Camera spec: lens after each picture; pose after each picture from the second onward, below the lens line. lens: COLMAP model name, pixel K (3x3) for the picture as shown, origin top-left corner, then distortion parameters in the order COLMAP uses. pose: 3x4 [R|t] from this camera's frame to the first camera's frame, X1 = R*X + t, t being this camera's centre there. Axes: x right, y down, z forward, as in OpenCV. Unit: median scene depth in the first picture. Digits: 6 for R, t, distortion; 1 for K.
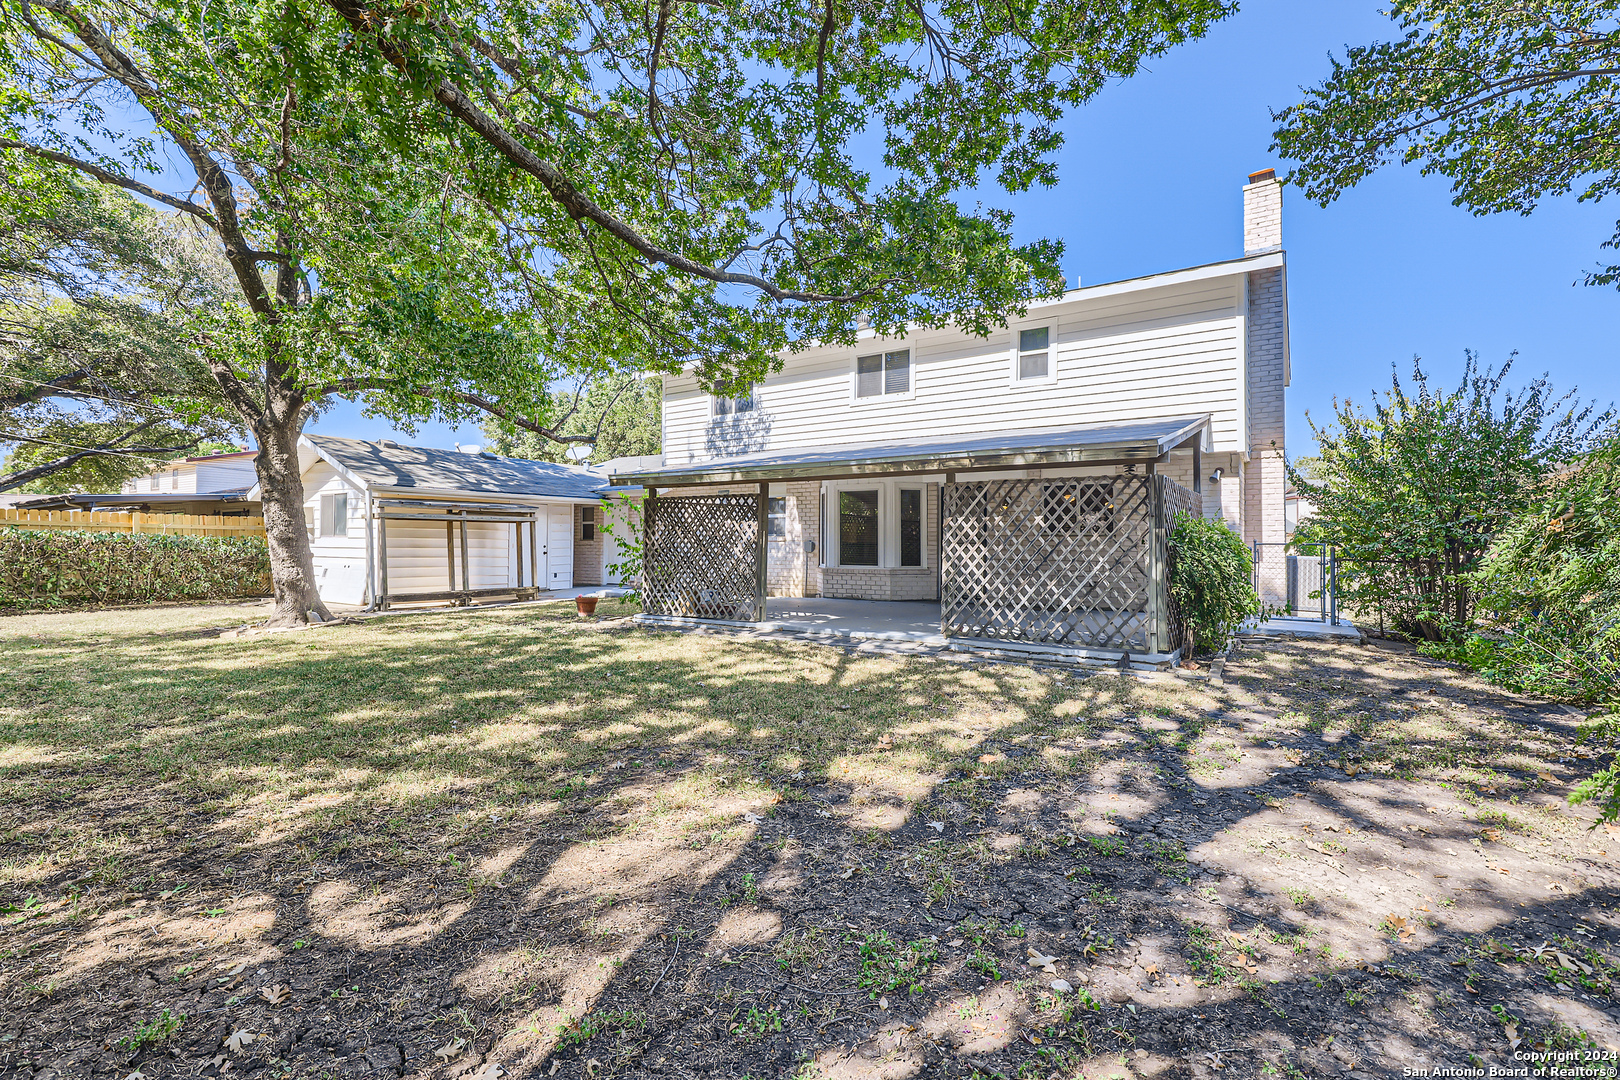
lens RADIAL K [[741.4, 0, 802.3], [0, 741.4, 545.2], [0, 0, 1]] dist [0.000822, 0.001057]
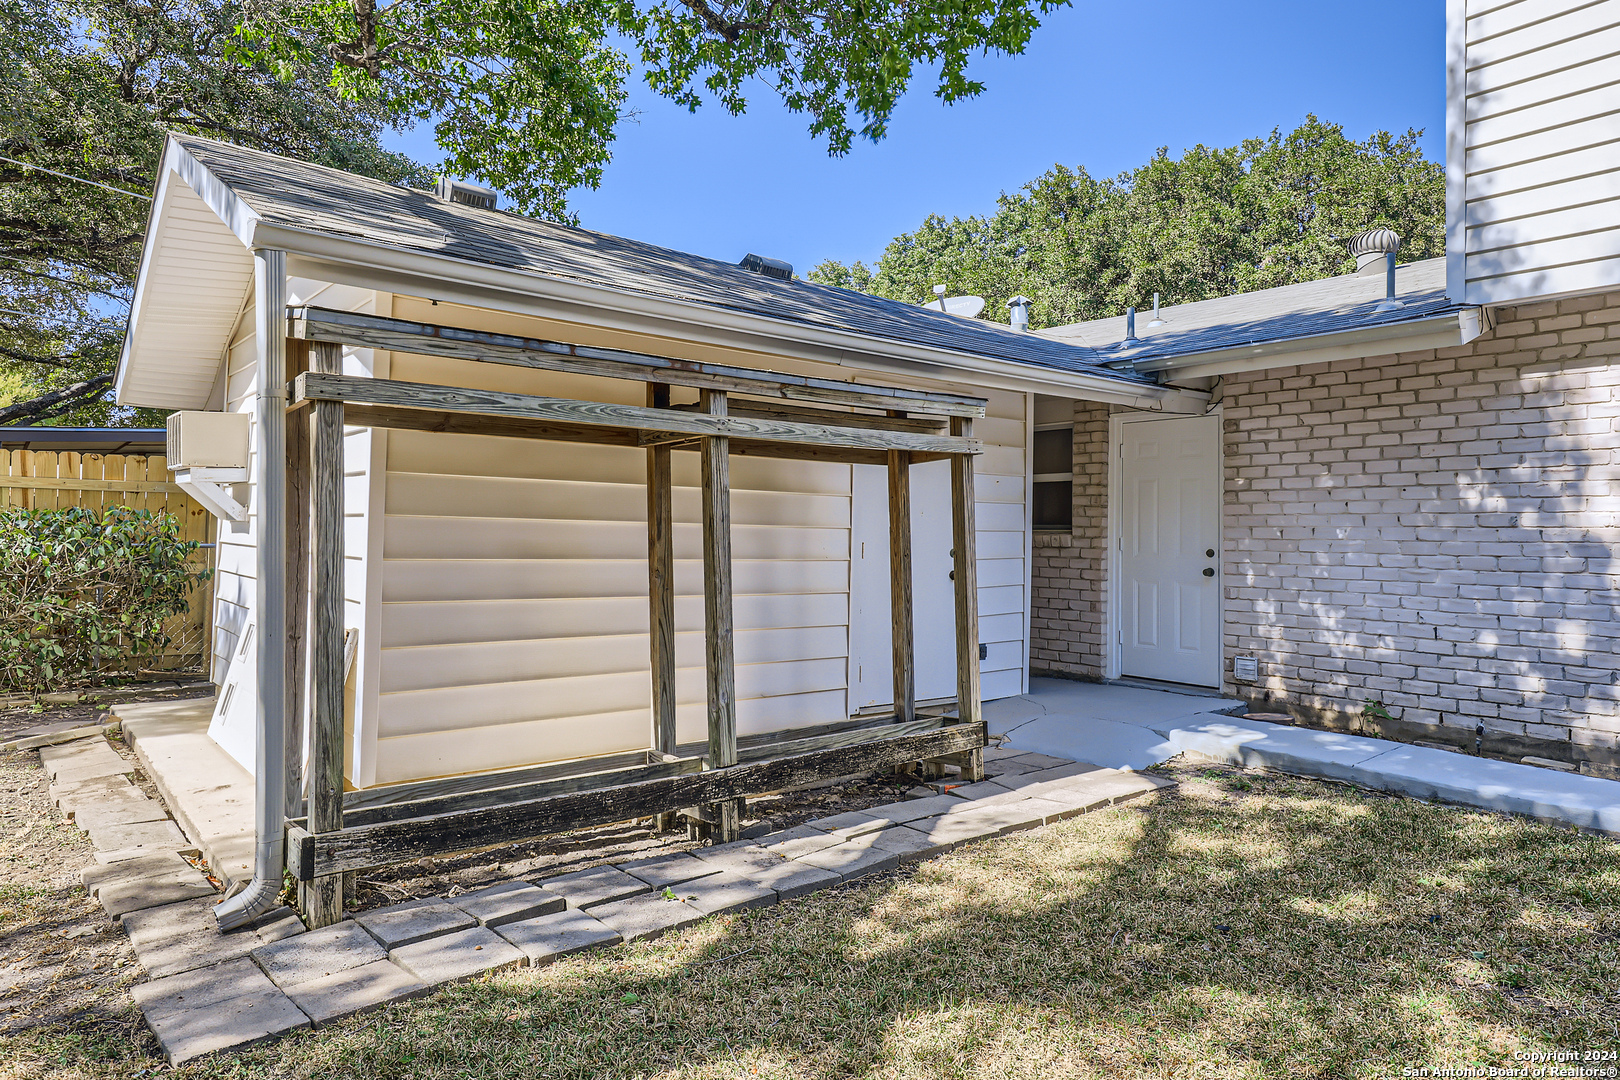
lens RADIAL K [[993.6, 0, 812.7], [0, 993.6, 536.8], [0, 0, 1]] dist [0.000907, 0.000049]
pose [[0.952882, 0.006753, -0.303267, -0.333890], [-0.008935, 0.999943, -0.005806, -0.001031], [0.303211, 0.008242, 0.952888, 0.715073]]
